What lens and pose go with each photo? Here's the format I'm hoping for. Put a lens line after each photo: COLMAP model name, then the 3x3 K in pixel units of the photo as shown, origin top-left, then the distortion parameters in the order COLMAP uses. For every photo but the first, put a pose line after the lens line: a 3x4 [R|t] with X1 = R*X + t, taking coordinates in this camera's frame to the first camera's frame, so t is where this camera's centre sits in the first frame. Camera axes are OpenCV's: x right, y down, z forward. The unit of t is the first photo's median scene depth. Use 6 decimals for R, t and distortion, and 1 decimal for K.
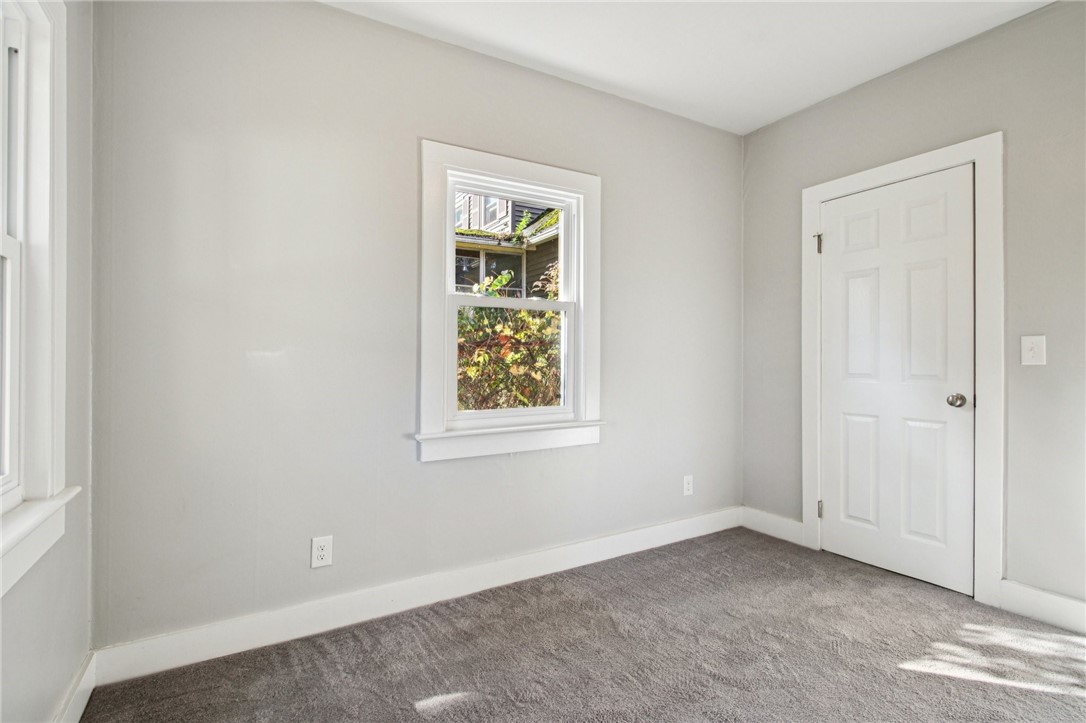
lens RADIAL K [[554.4, 0, 544.8], [0, 554.4, 355.9], [0, 0, 1]] dist [0.000097, -0.015643]
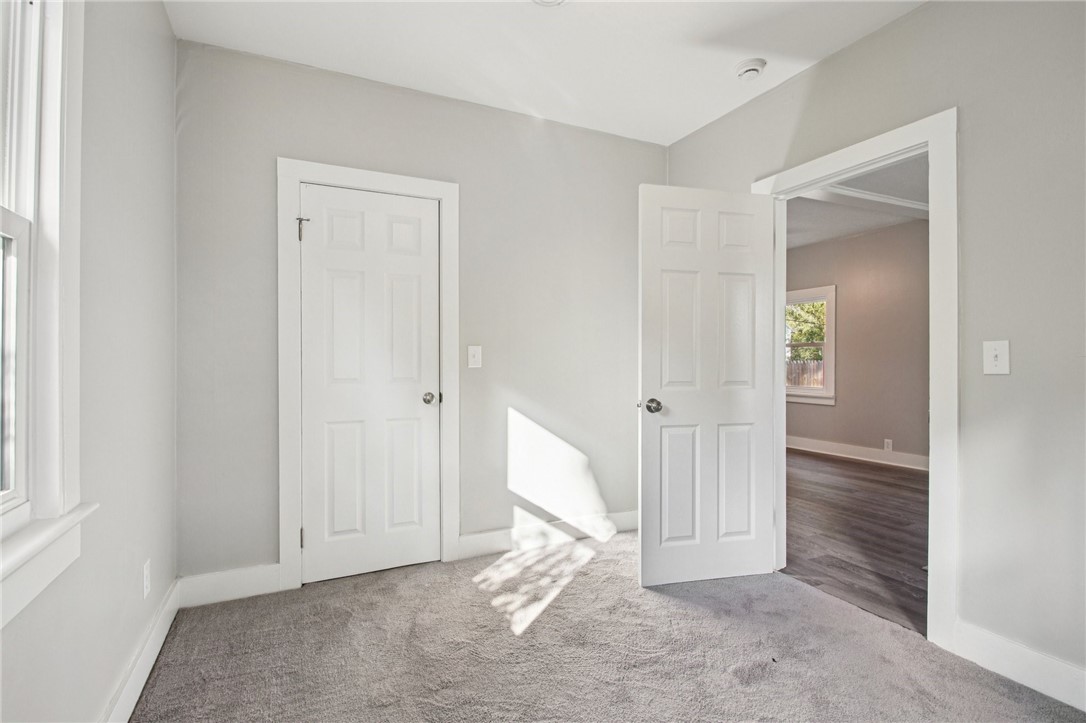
lens RADIAL K [[498.1, 0, 543.0], [0, 498.1, 361.5], [0, 0, 1]] dist [-0.000296, -0.000099]
pose [[0.083366, 0.002377, 0.996516, -0.295134], [-0.002065, 0.999995, -0.002212, 0.004366], [-0.996517, -0.001873, 0.083370, 0.684092]]
